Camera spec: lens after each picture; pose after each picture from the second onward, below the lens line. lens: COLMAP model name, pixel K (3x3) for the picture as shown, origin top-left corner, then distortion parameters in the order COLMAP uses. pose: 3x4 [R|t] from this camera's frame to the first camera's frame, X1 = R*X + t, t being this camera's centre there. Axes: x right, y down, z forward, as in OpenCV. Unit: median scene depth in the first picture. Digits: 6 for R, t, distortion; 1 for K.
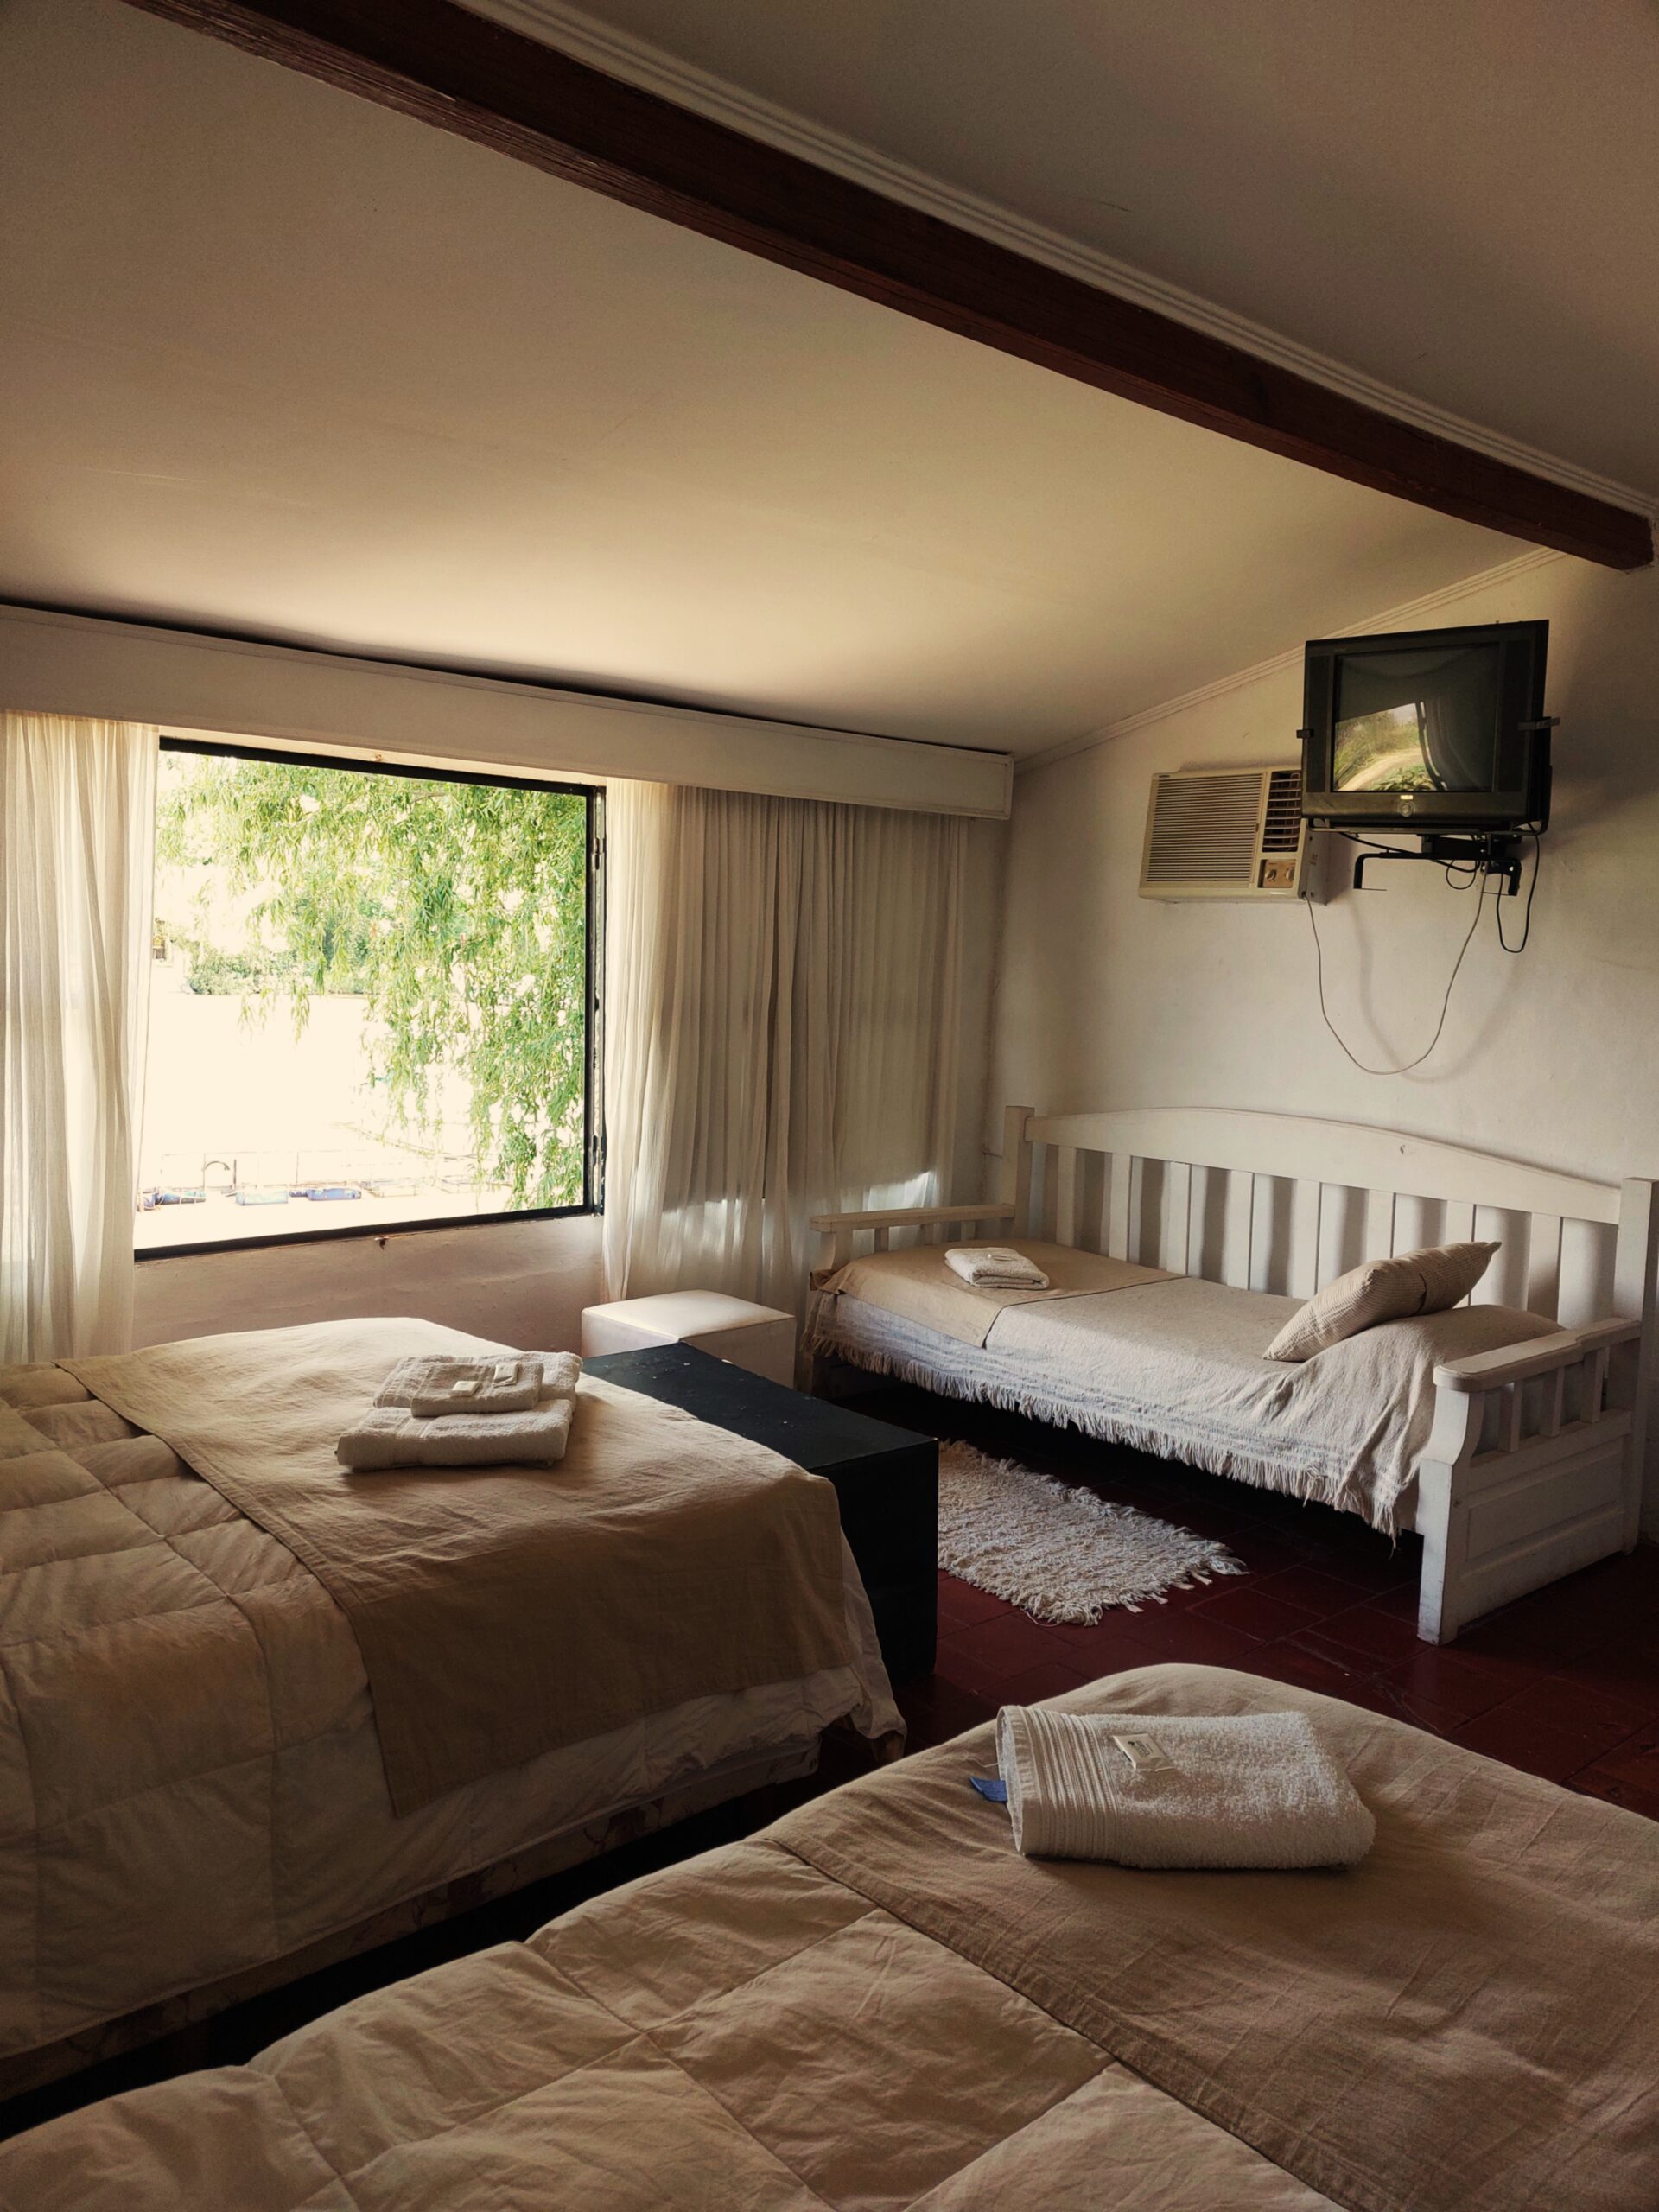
lens RADIAL K [[1631.9, 0, 825.9], [0, 1631.9, 1107.9], [0, 0, 1]] dist [0.012511, -0.005005]
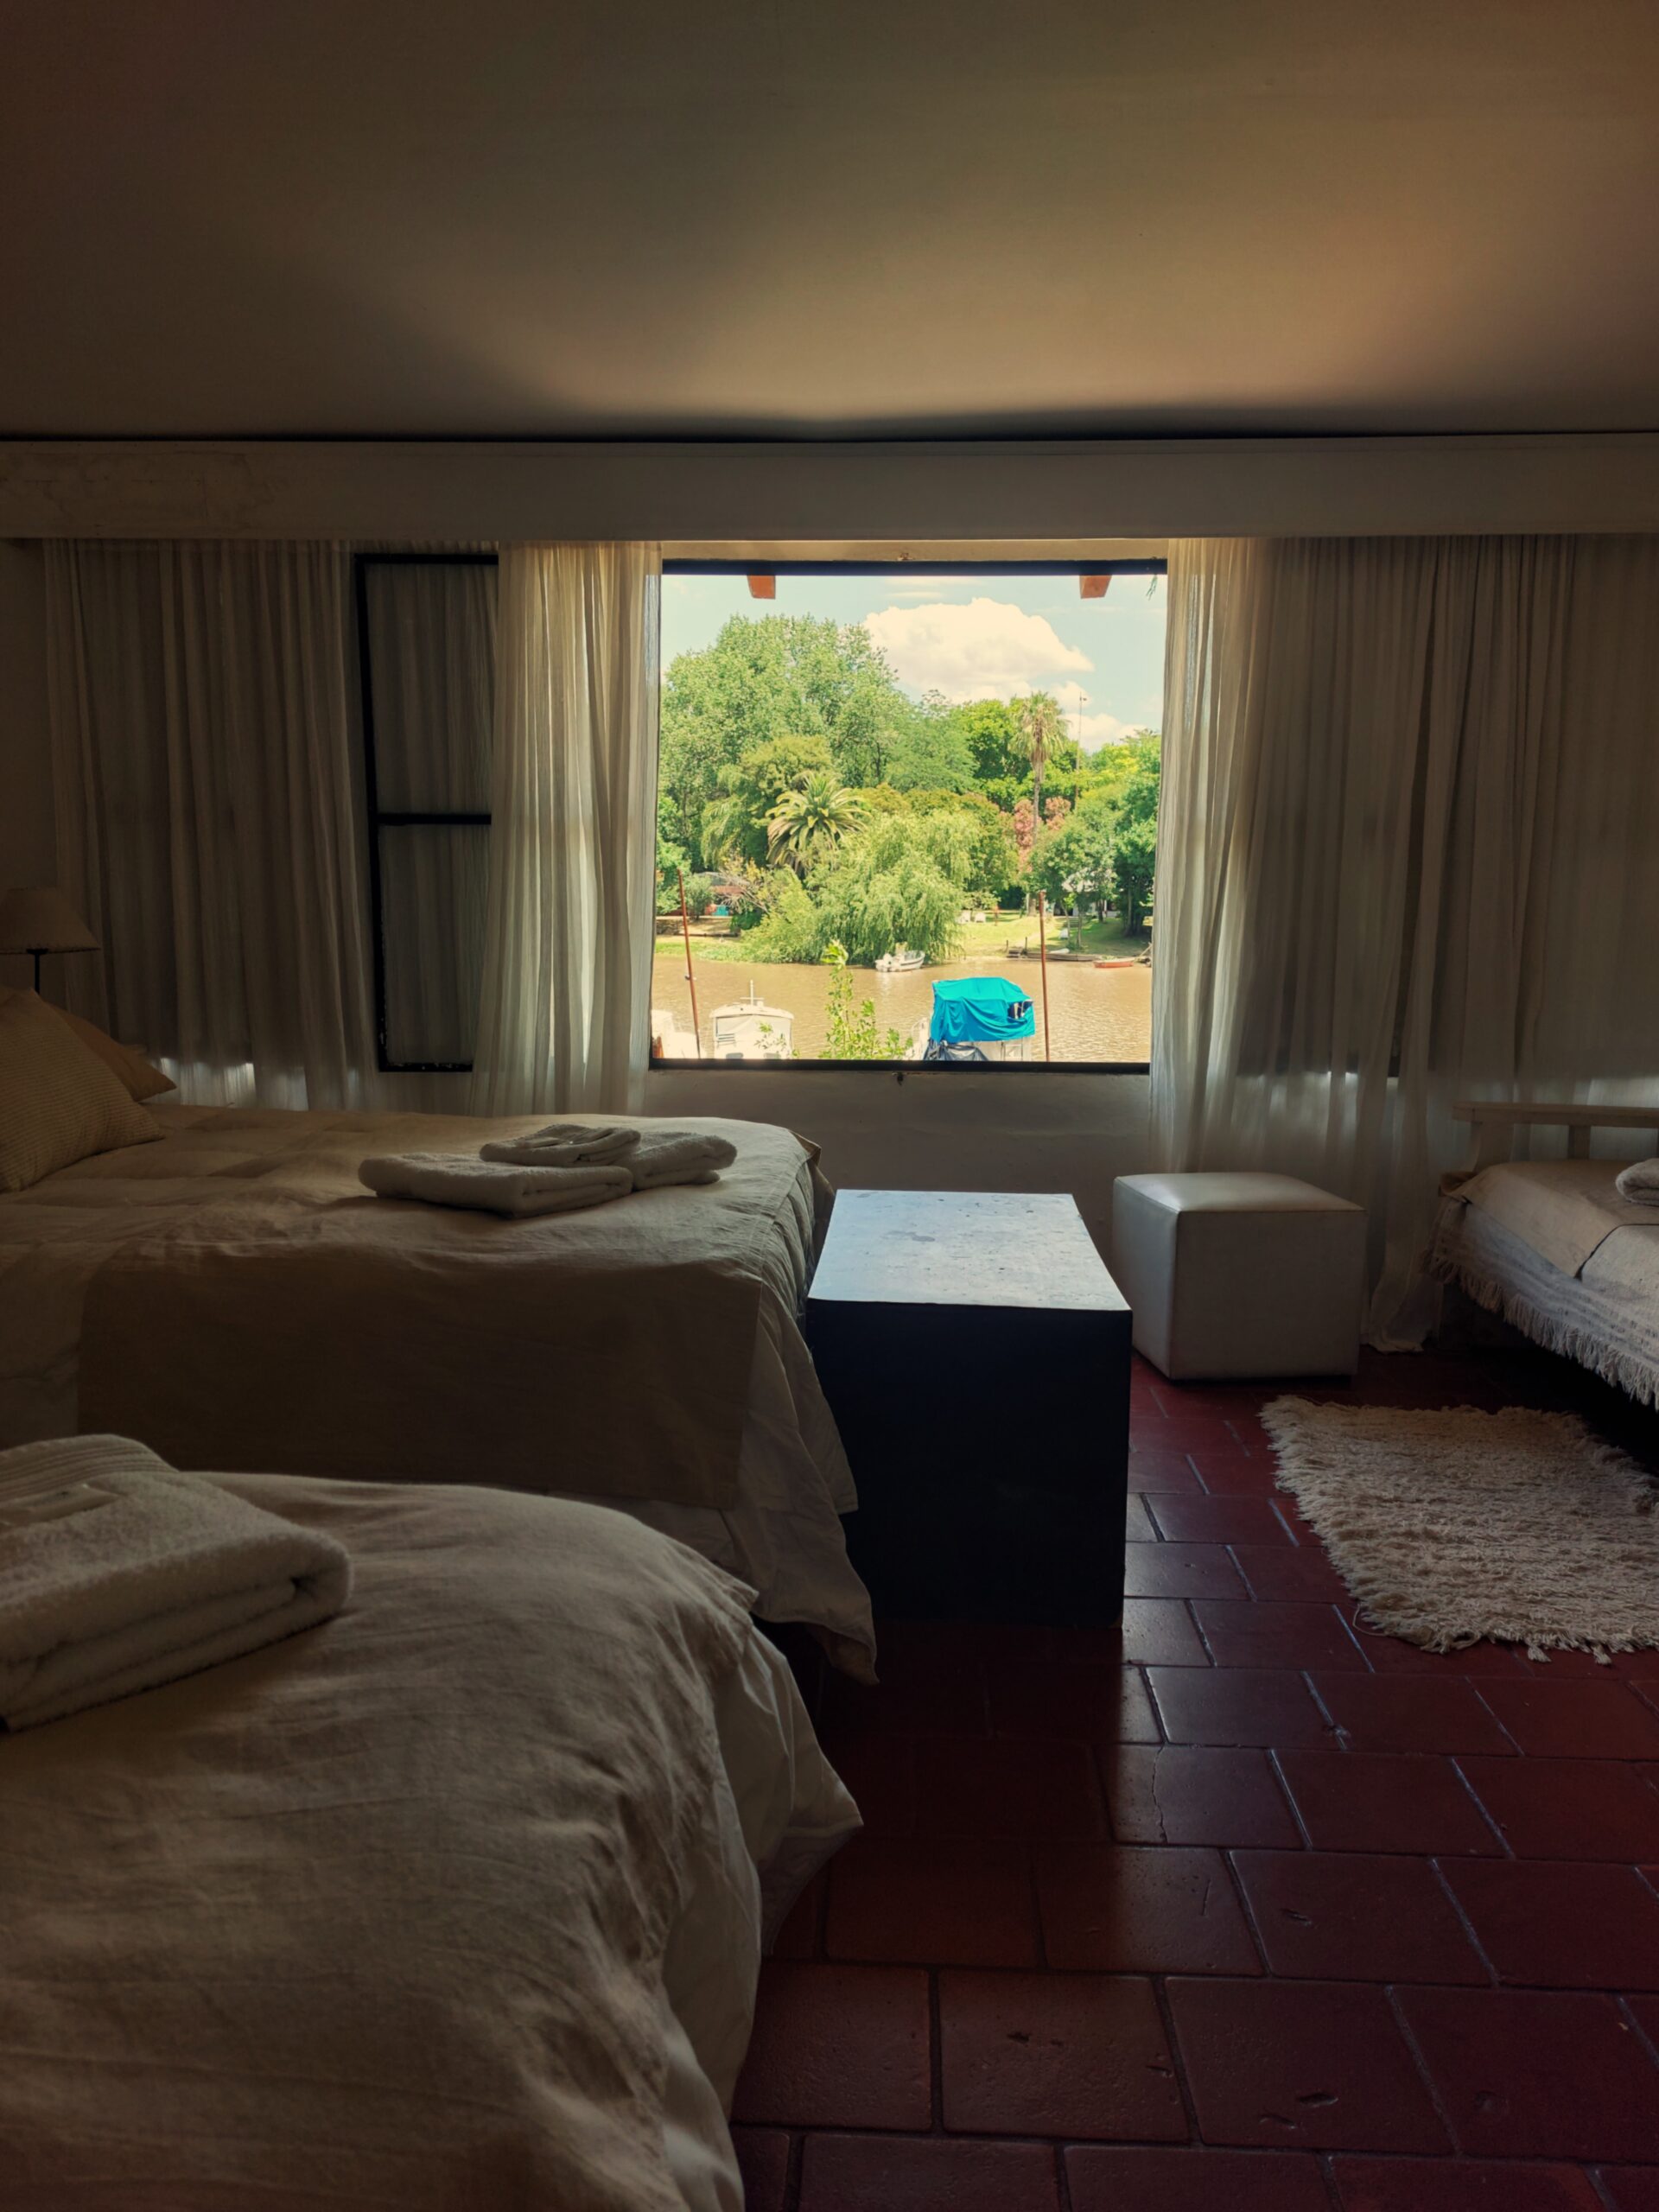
lens RADIAL K [[1631.9, 0, 828.3], [0, 1631.9, 1103.6], [0, 0, 1]] dist [0.012511, -0.005005]
pose [[0.729132, 0.059690, -0.681766, 0.342067], [-0.057233, 0.998018, 0.026169, 0.074083], [0.681976, 0.019939, 0.731102, 0.277942]]
